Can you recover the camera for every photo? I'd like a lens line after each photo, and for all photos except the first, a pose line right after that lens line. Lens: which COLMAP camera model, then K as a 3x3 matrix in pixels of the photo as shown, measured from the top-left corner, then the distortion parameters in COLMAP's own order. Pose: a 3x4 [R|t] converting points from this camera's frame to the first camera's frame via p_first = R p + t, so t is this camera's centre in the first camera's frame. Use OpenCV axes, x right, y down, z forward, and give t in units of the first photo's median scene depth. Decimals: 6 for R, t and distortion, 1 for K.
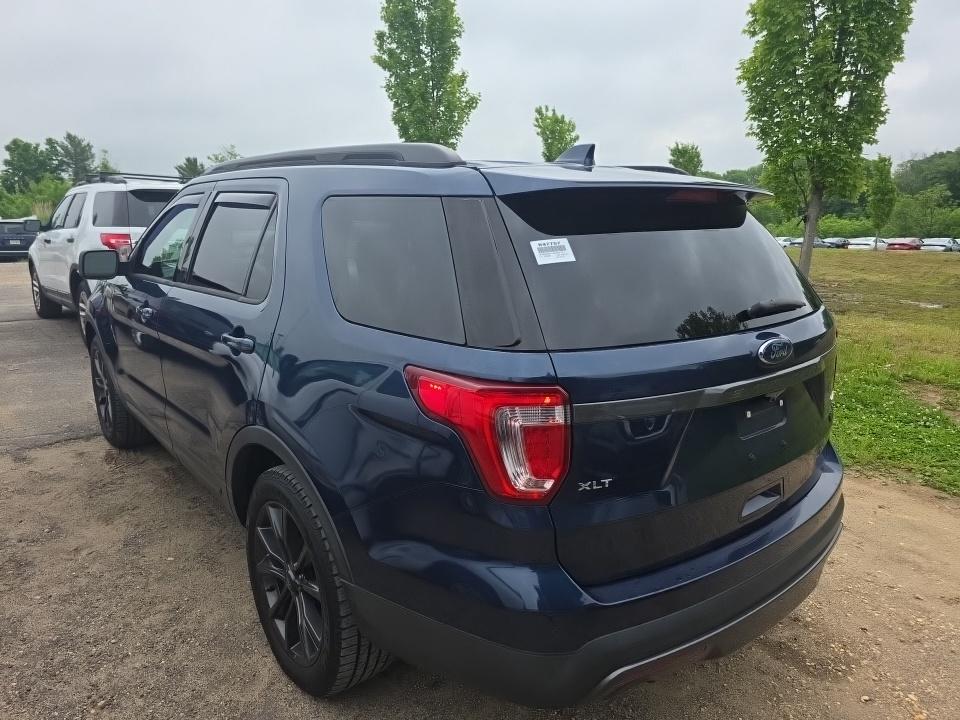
lens RADIAL K [[644.8, 0, 480.0], [0, 644.8, 360.0], [0, 0, 1]] dist [0.047177, -0.045858]
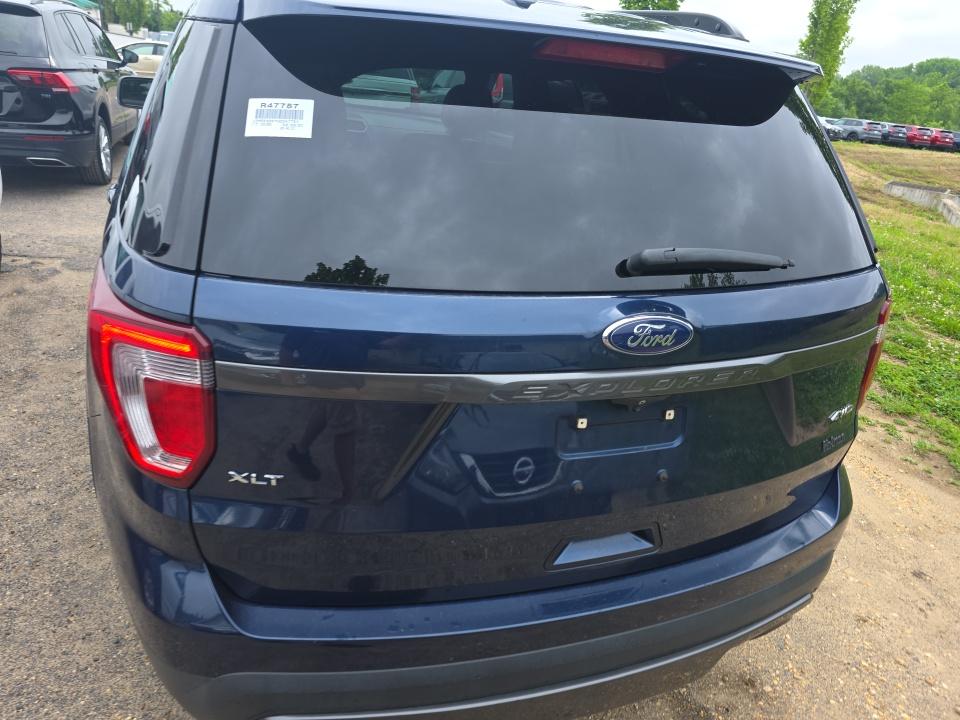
lens RADIAL K [[644.8, 0, 480.0], [0, 644.8, 360.0], [0, 0, 1]] dist [0.047177, -0.045858]
pose [[0.937182, 0.215887, -0.274012, 0.508693], [-0.161358, 0.964690, 0.208176, -0.099314], [0.309279, -0.150885, 0.938925, 0.403960]]
